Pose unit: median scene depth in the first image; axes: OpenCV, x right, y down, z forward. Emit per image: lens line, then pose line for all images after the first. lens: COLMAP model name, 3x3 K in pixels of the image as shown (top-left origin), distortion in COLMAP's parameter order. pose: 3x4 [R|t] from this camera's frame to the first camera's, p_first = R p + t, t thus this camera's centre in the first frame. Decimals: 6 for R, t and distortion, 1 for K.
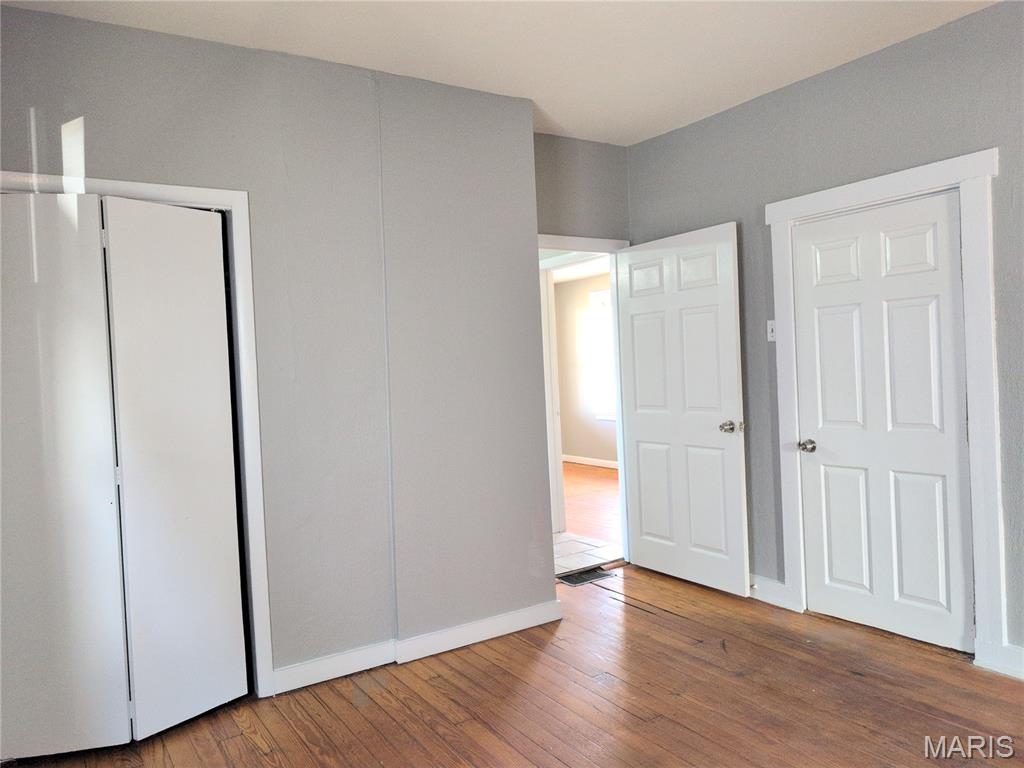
lens RADIAL K [[735.3, 0, 514.0], [0, 735.3, 382.2], [0, 0, 1]] dist [0.032261, -0.024138]
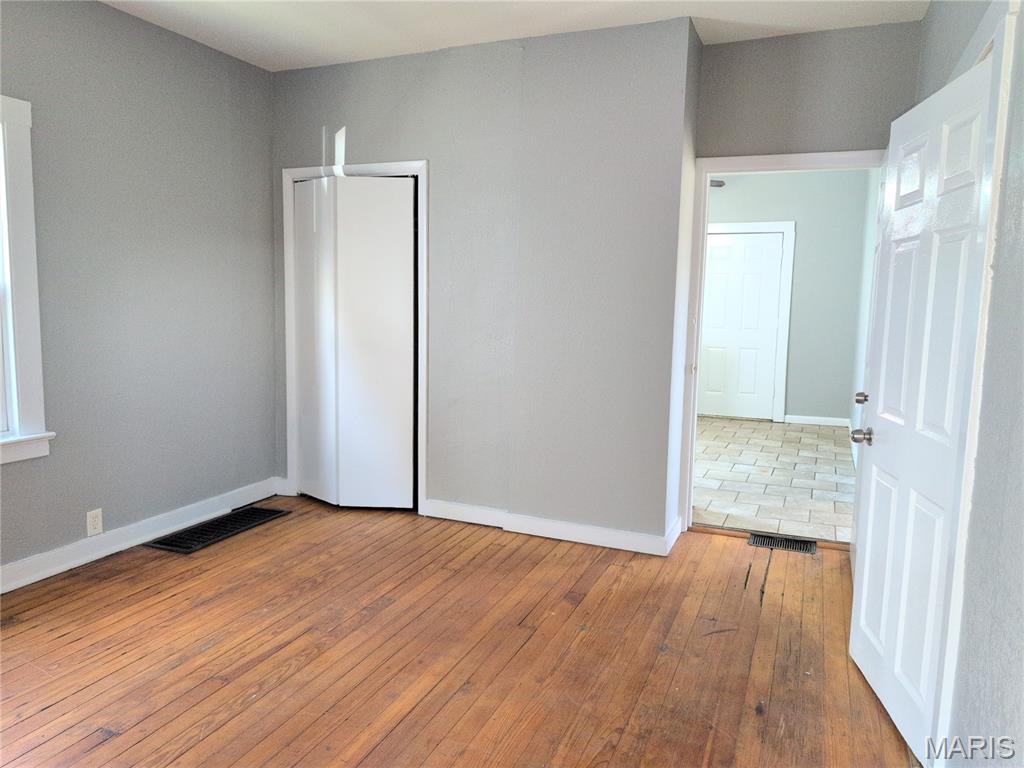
lens RADIAL K [[735.3, 0, 514.0], [0, 735.3, 380.5], [0, 0, 1]] dist [0.032261, -0.024138]
pose [[0.559613, 0.153233, -0.814465, 0.902051], [-0.066888, 0.987903, 0.139905, -0.051693], [0.826050, -0.023815, 0.563093, 0.336658]]
